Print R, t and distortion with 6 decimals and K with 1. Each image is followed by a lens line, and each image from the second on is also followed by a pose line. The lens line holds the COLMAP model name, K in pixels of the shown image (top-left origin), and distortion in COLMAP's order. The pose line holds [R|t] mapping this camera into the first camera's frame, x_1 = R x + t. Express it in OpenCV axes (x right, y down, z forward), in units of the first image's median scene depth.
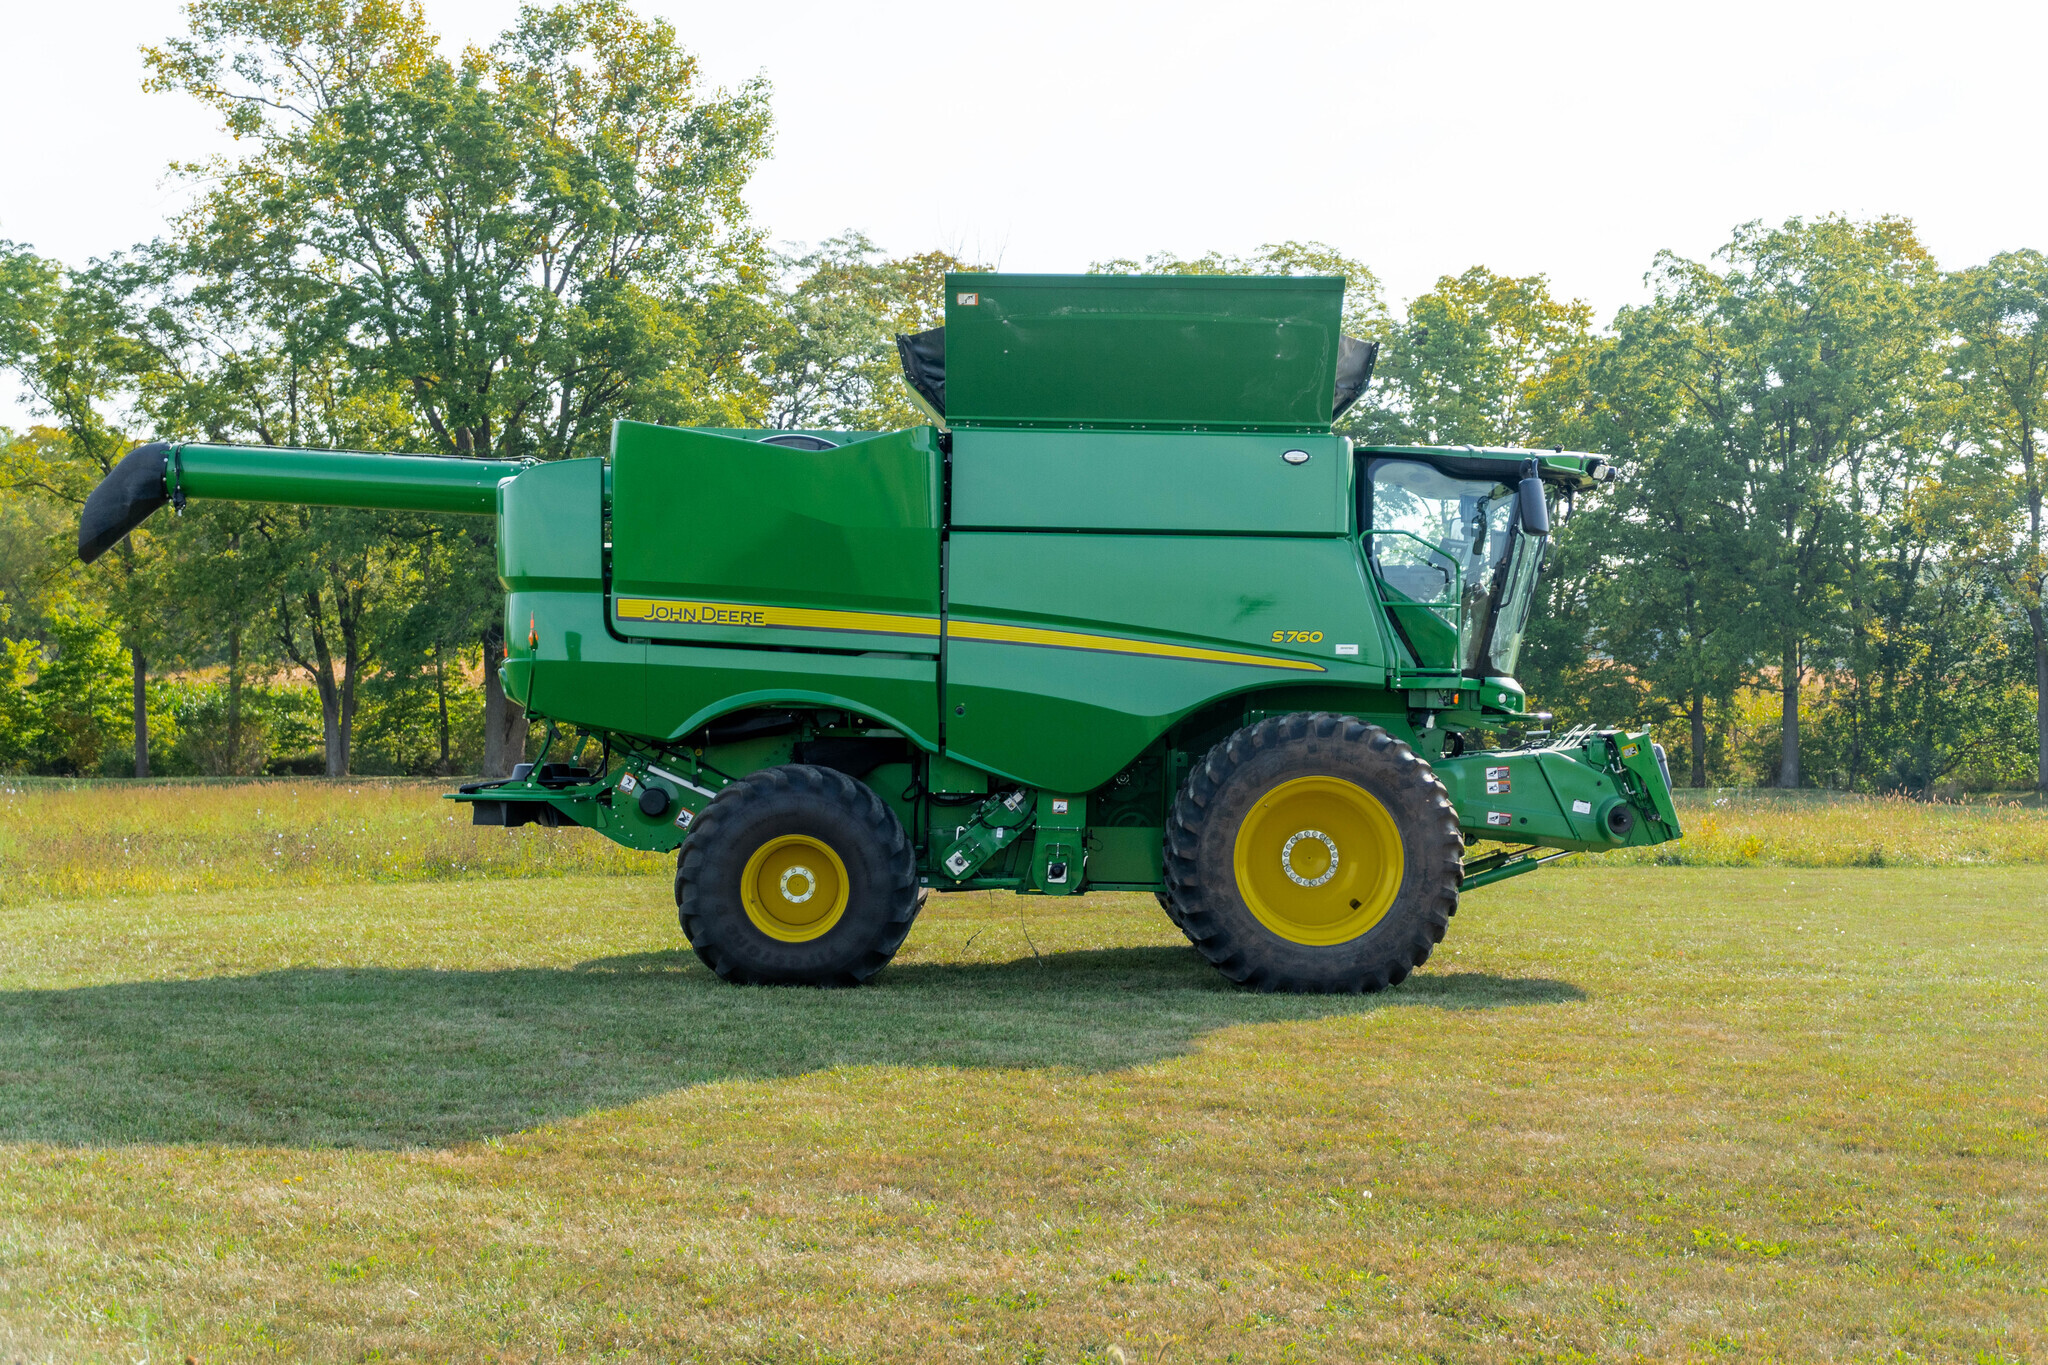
lens RADIAL K [[2893.5, 0, 1025.6], [0, 2893.5, 684.1], [0, 0, 1]] dist [0.127968, 0.000000]
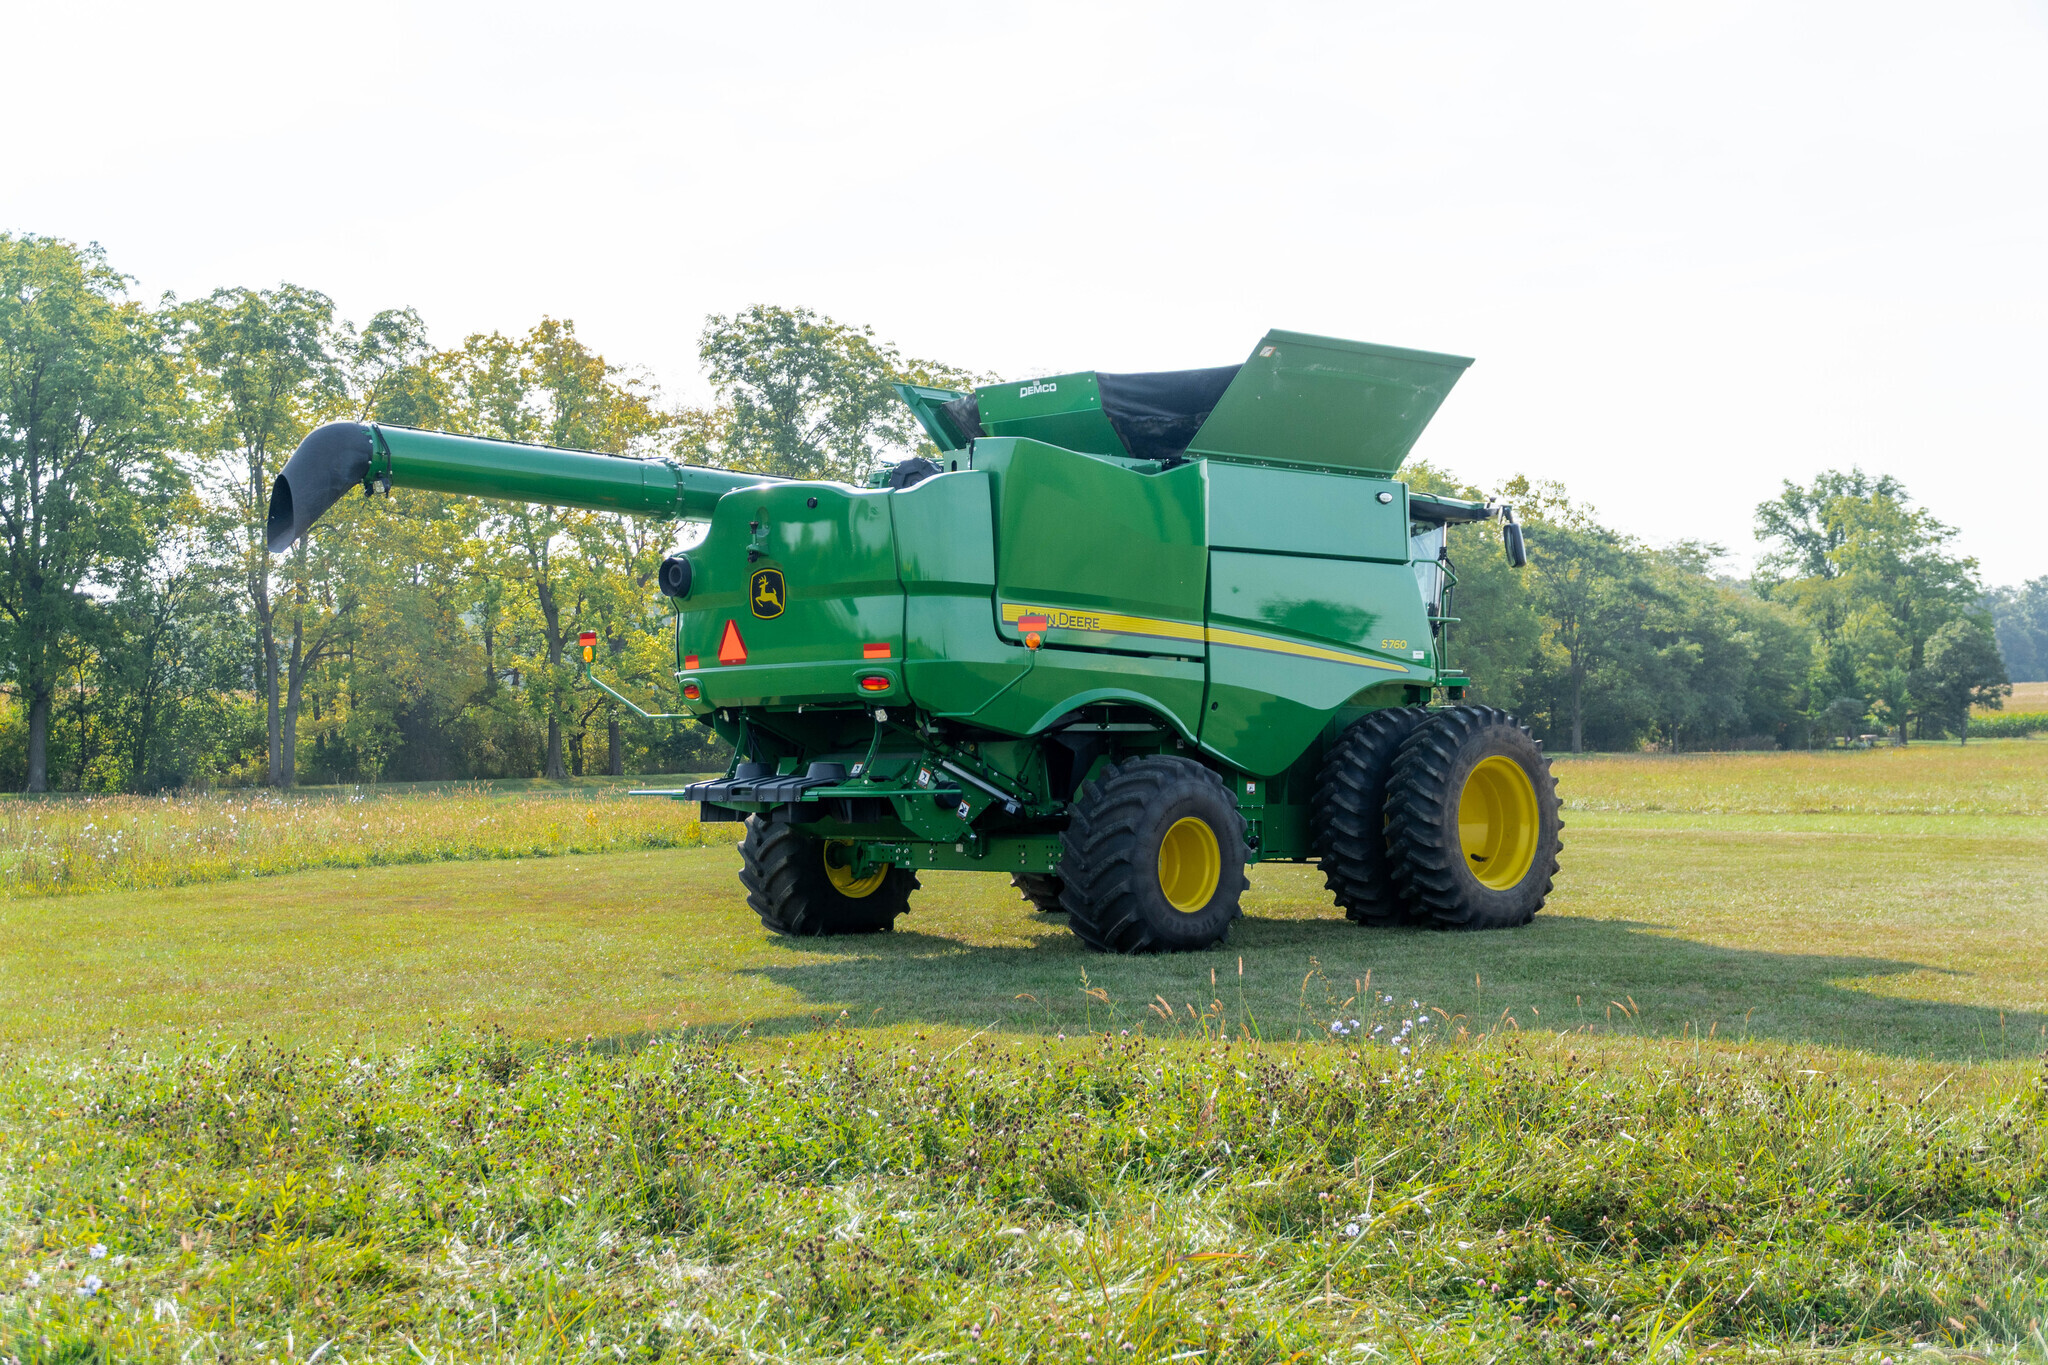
lens RADIAL K [[2893.5, 0, 1011.0], [0, 2893.5, 680.7], [0, 0, 1]] dist [0.127968, 0.000000]
pose [[0.705162, -0.000770, 0.709046, -0.893647], [0.002800, 0.999995, -0.001699, 0.000720], [-0.709041, 0.003183, 0.705160, 0.247441]]
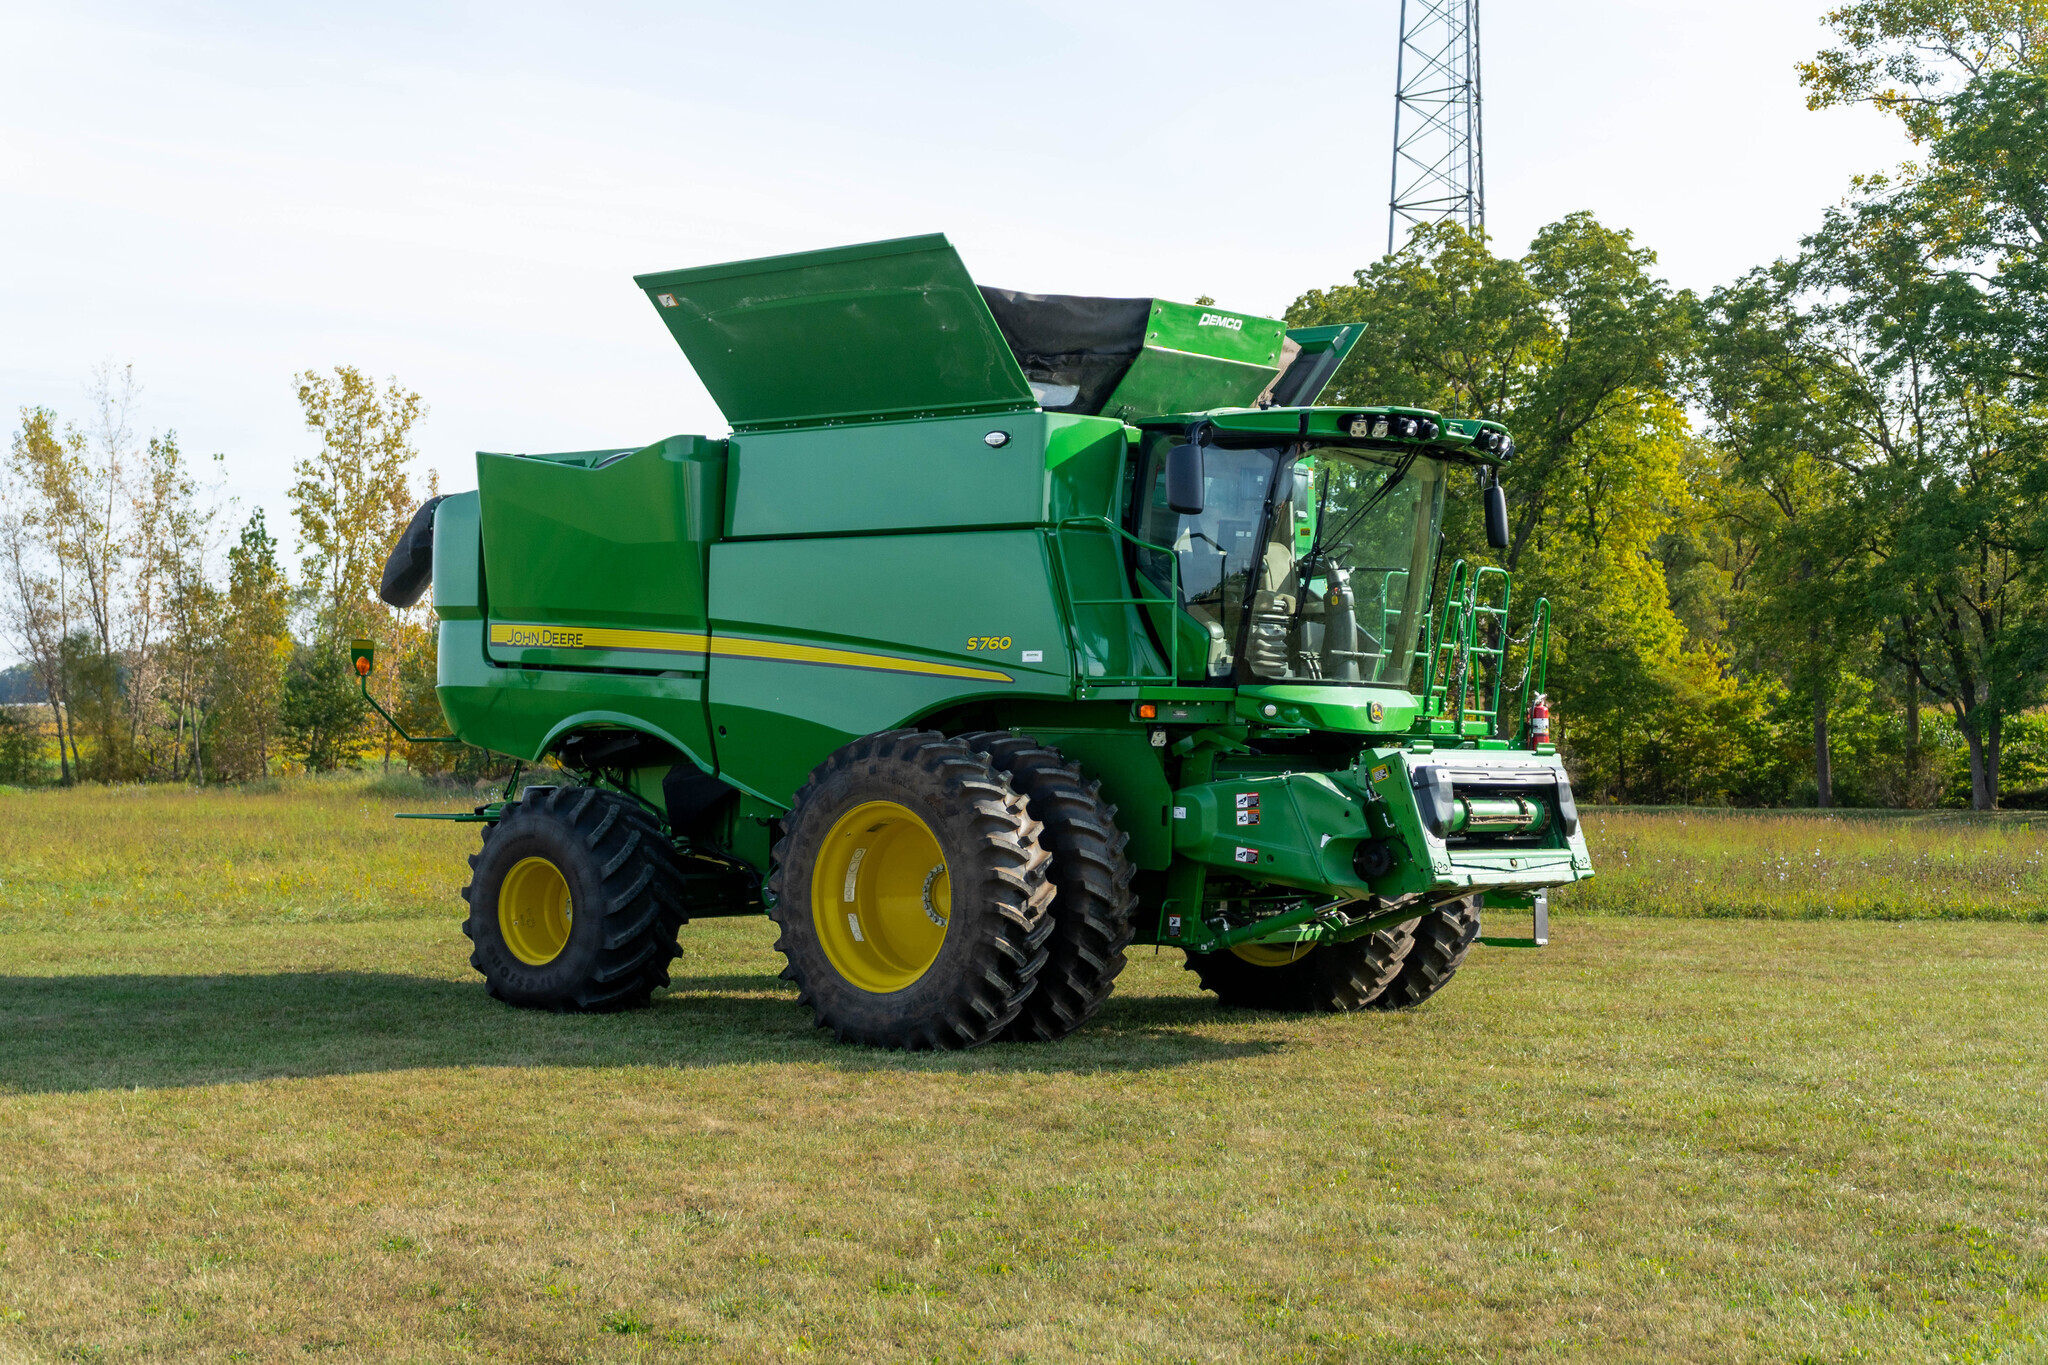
lens RADIAL K [[2893.5, 0, 1022.3], [0, 2893.5, 687.1], [0, 0, 1]] dist [0.127968, 0.000000]
pose [[0.762981, -0.018447, -0.646158, 0.668662], [0.011973, 0.999825, -0.014405, 0.009745], [0.646310, 0.003254, 0.763068, 0.336503]]
